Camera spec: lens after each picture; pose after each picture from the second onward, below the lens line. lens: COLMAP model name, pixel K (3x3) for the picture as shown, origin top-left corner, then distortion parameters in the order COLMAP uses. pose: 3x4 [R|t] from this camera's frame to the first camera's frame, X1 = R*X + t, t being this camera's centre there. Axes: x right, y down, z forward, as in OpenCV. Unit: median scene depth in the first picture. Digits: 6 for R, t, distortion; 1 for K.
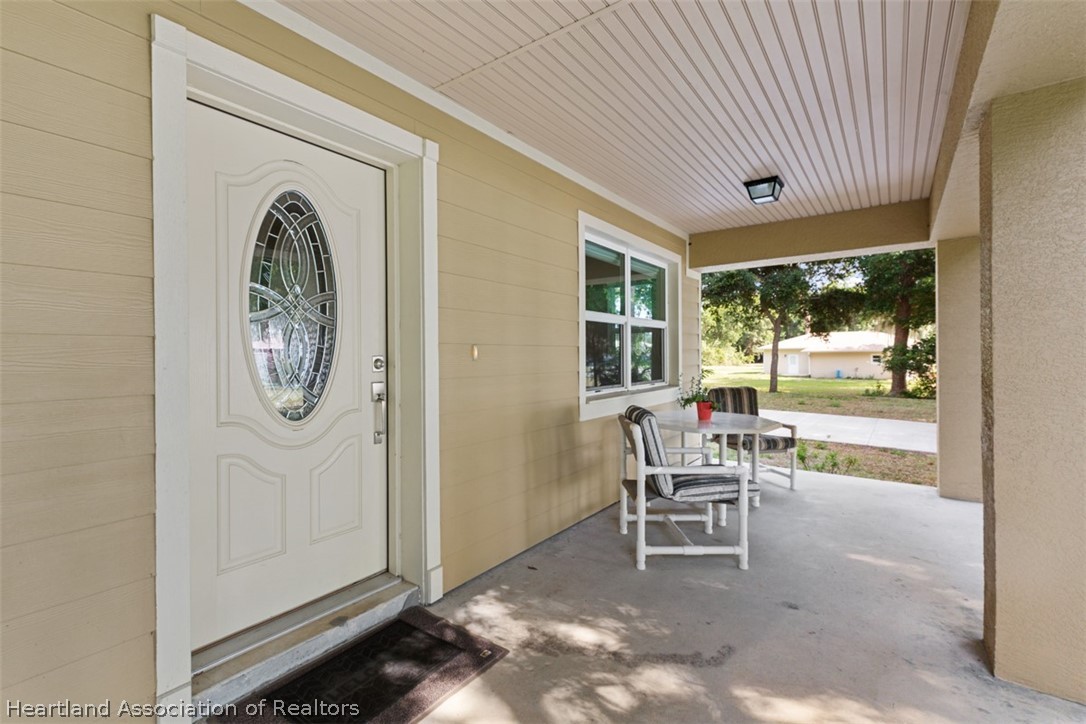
lens RADIAL K [[485.8, 0, 541.5], [0, 485.8, 356.2], [0, 0, 1]] dist [0.004519, 0.000417]
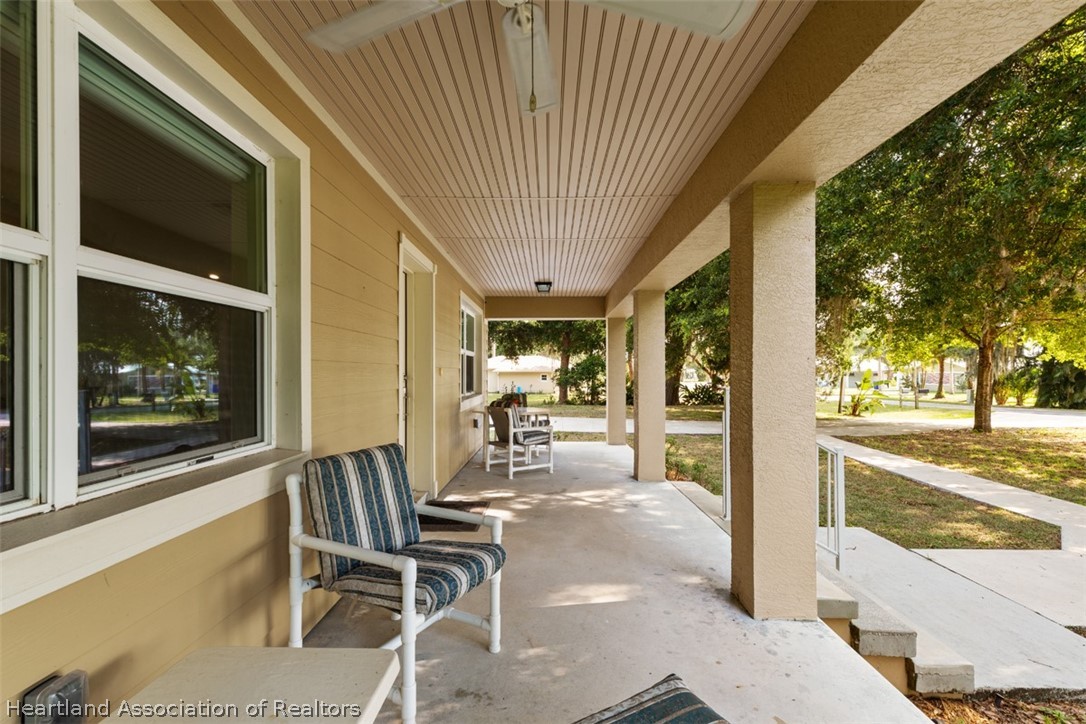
lens RADIAL K [[485.8, 0, 543.5], [0, 485.8, 369.7], [0, 0, 1]] dist [0.004519, 0.000417]
pose [[0.816707, 0.011328, 0.576942, -0.448532], [-0.005467, 0.999914, -0.011894, 0.001895], [-0.577027, 0.006559, 0.816699, -0.386026]]
